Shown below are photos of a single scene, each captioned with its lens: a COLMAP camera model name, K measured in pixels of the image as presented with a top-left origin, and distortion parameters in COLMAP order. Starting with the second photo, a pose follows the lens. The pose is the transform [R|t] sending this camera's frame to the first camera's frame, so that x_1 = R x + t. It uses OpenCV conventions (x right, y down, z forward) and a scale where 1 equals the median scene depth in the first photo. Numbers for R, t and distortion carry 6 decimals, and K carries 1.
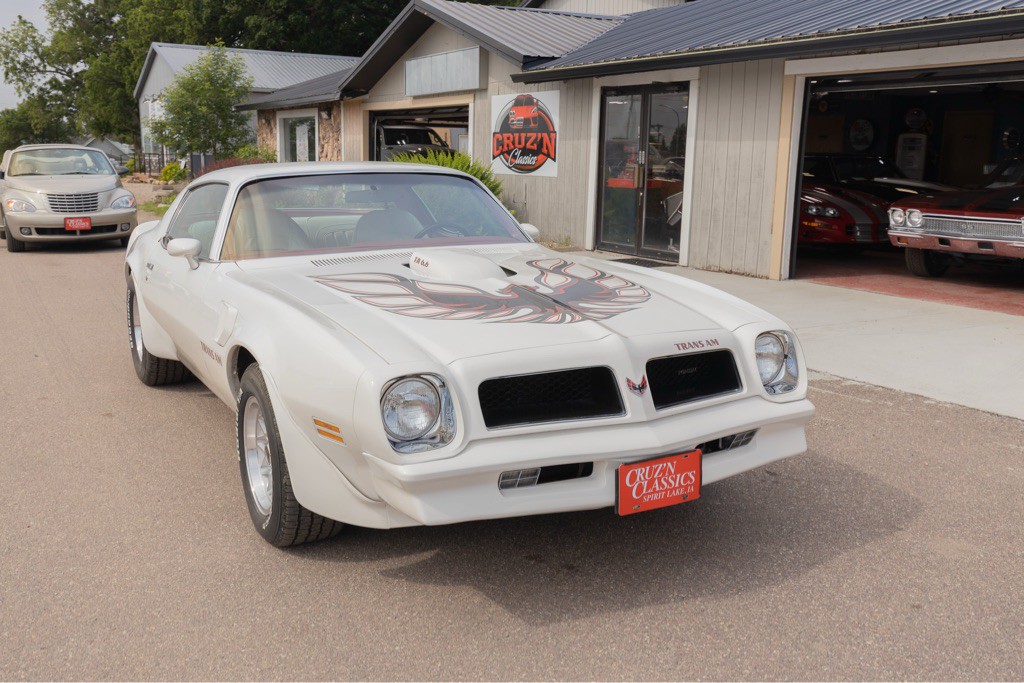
lens RADIAL K [[979.4, 0, 512.0], [0, 979.4, 341.5], [0, 0, 1]] dist [0.002929, 0.012963]
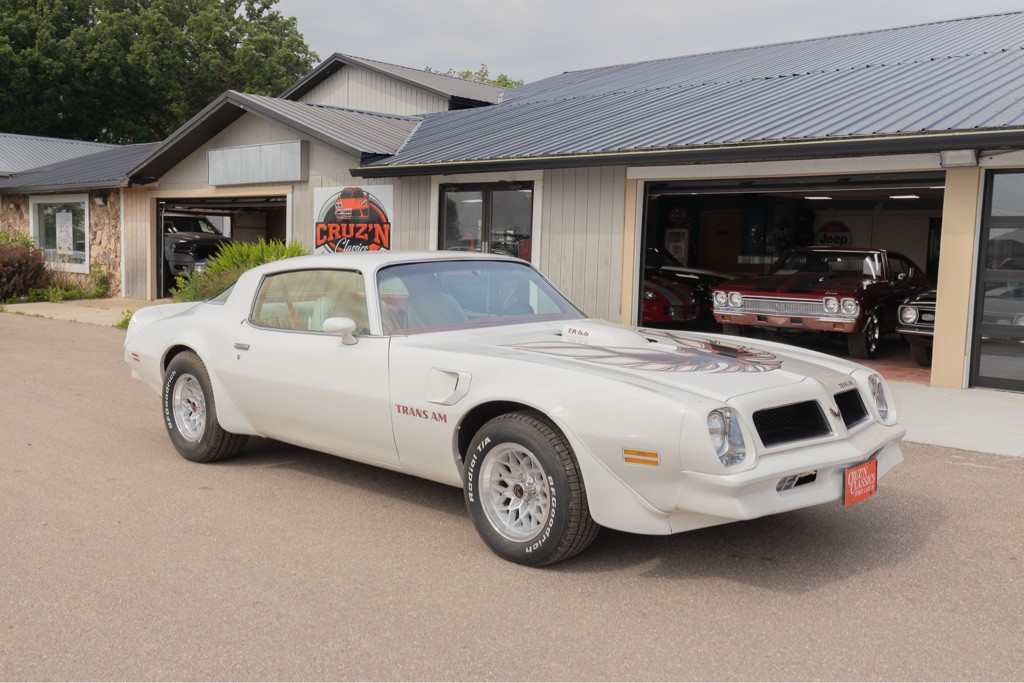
lens RADIAL K [[979.4, 0, 512.0], [0, 979.4, 341.5], [0, 0, 1]] dist [0.002929, 0.012963]
pose [[0.954270, -0.021710, 0.298156, -0.182247], [0.048238, 0.995472, -0.081902, 0.009108], [-0.295028, 0.092539, 0.950997, -0.046881]]
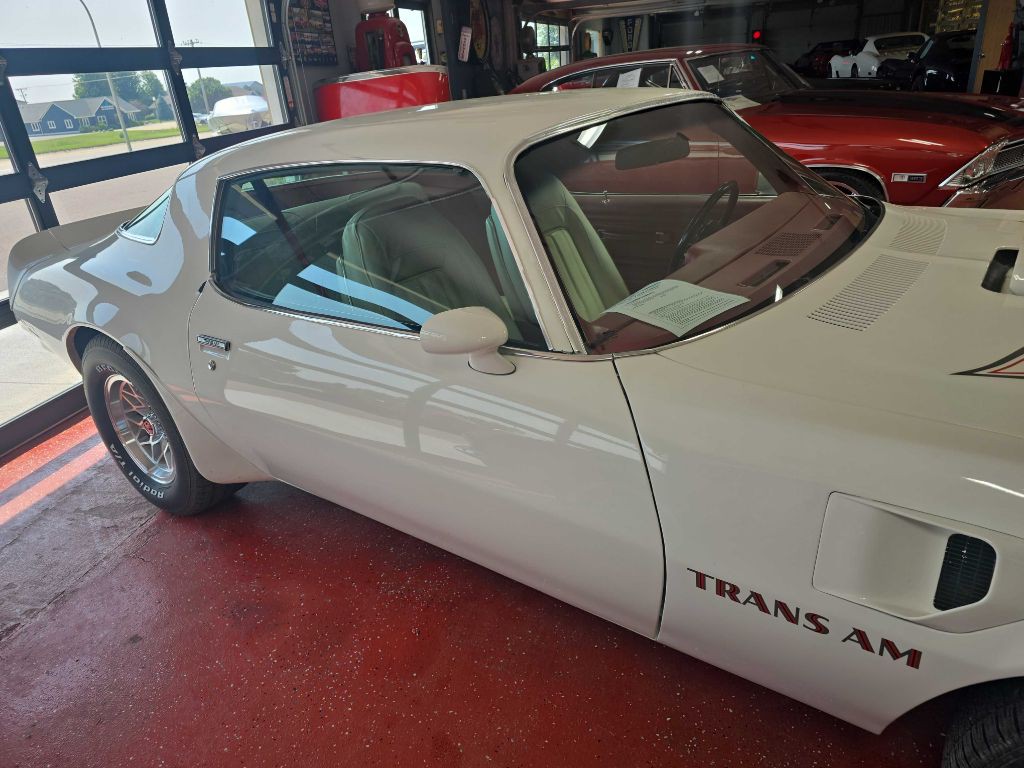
lens RADIAL K [[711.5, 0, 510.5], [0, 711.5, 401.1], [0, 0, 1]] dist [0.071892, -0.043893]
pose [[0.906734, -0.240851, 0.346156, -0.164570], [0.154585, 0.953551, 0.258542, -0.055533], [-0.392348, -0.180918, 0.901849, 0.264946]]
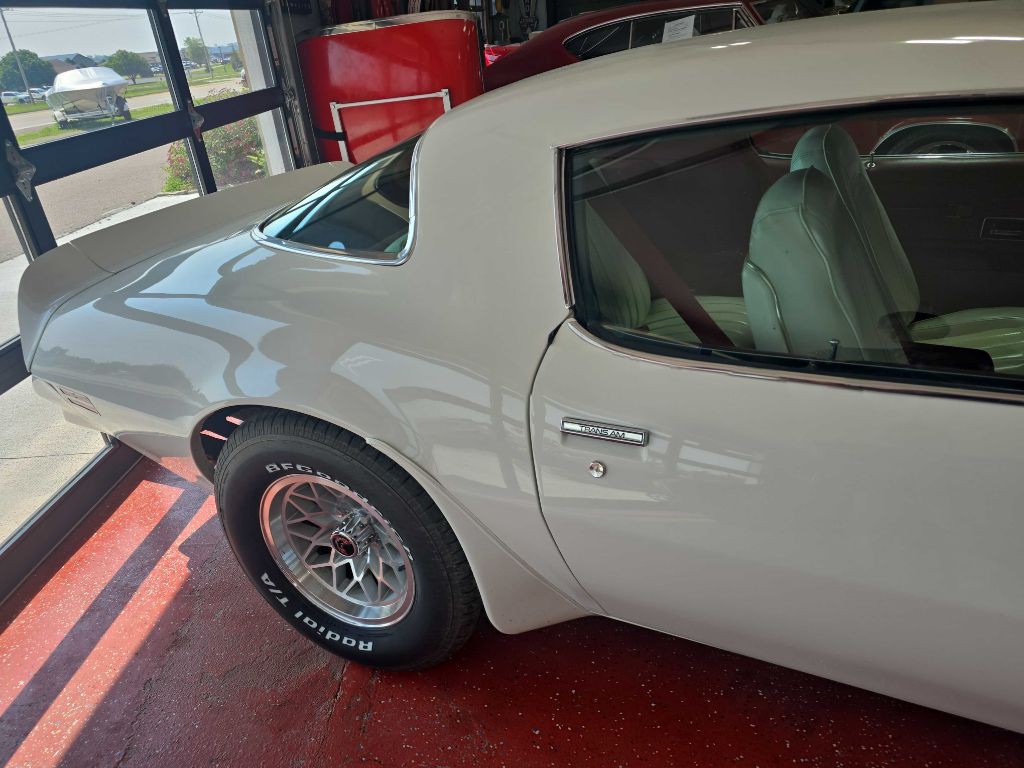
lens RADIAL K [[711.5, 0, 510.5], [0, 711.5, 401.1], [0, 0, 1]] dist [0.071892, -0.043893]
pose [[0.809183, -0.329004, 0.486805, -0.226889], [0.188265, 0.930025, 0.315610, -0.073798], [-0.556578, -0.163738, 0.814500, 0.385821]]
